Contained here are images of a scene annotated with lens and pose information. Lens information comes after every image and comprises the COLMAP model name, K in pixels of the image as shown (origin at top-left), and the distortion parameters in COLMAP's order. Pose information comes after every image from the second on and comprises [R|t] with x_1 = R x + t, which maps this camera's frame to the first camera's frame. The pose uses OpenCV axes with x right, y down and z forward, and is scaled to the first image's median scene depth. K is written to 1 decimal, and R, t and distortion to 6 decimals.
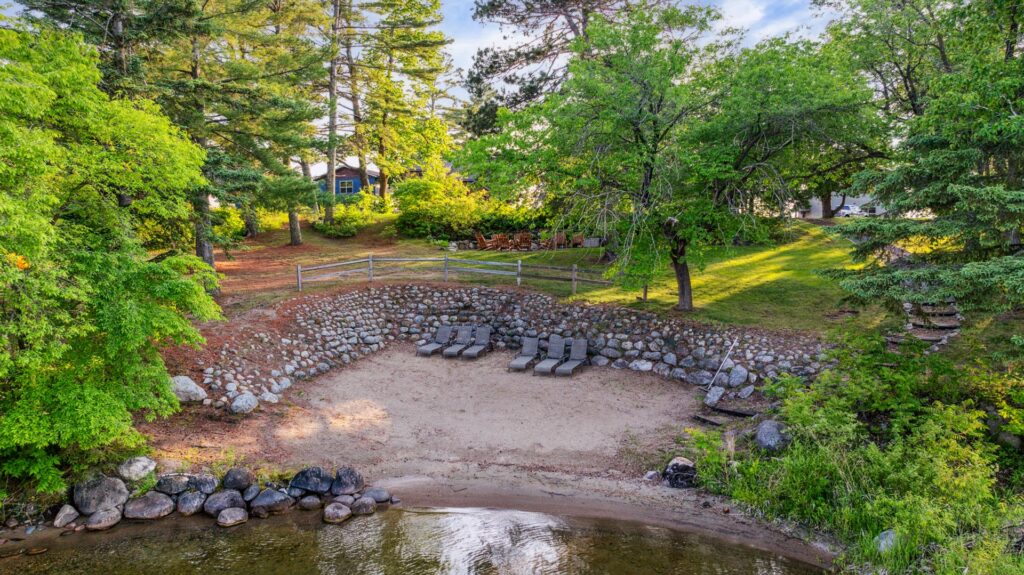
lens RADIAL K [[726.7, 0, 512.0], [0, 726.7, 289.6], [0, 0, 1]] dist [-0.000133, 0.000061]
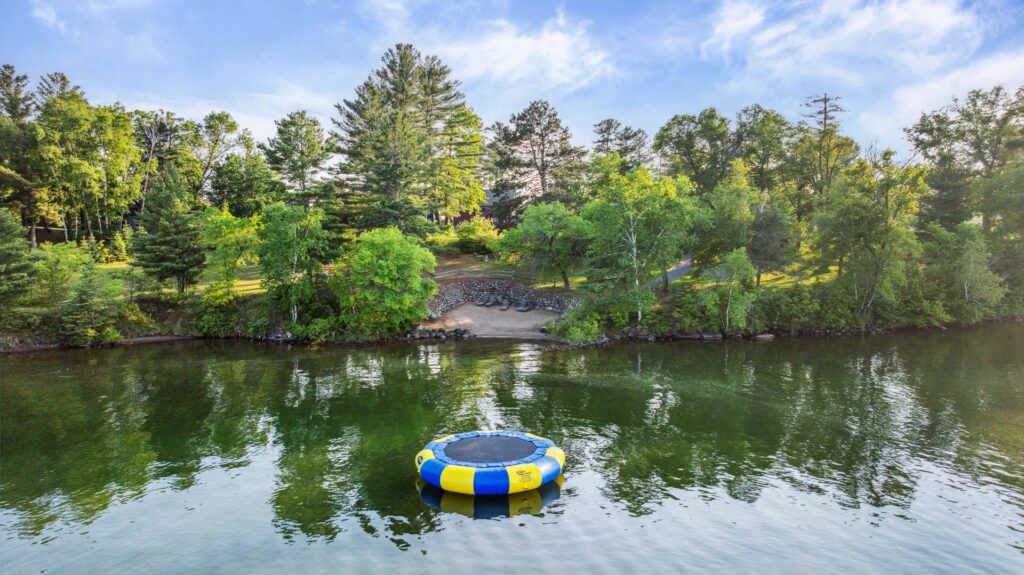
lens RADIAL K [[726.7, 0, 512.0], [0, 726.7, 286.9], [0, 0, 1]] dist [-0.000133, 0.000061]
pose [[0.999477, 0.000965, -0.032308, 0.109112], [0.000300, 0.999235, 0.039116, -0.102098], [0.032321, -0.039105, 0.998712, -1.975913]]
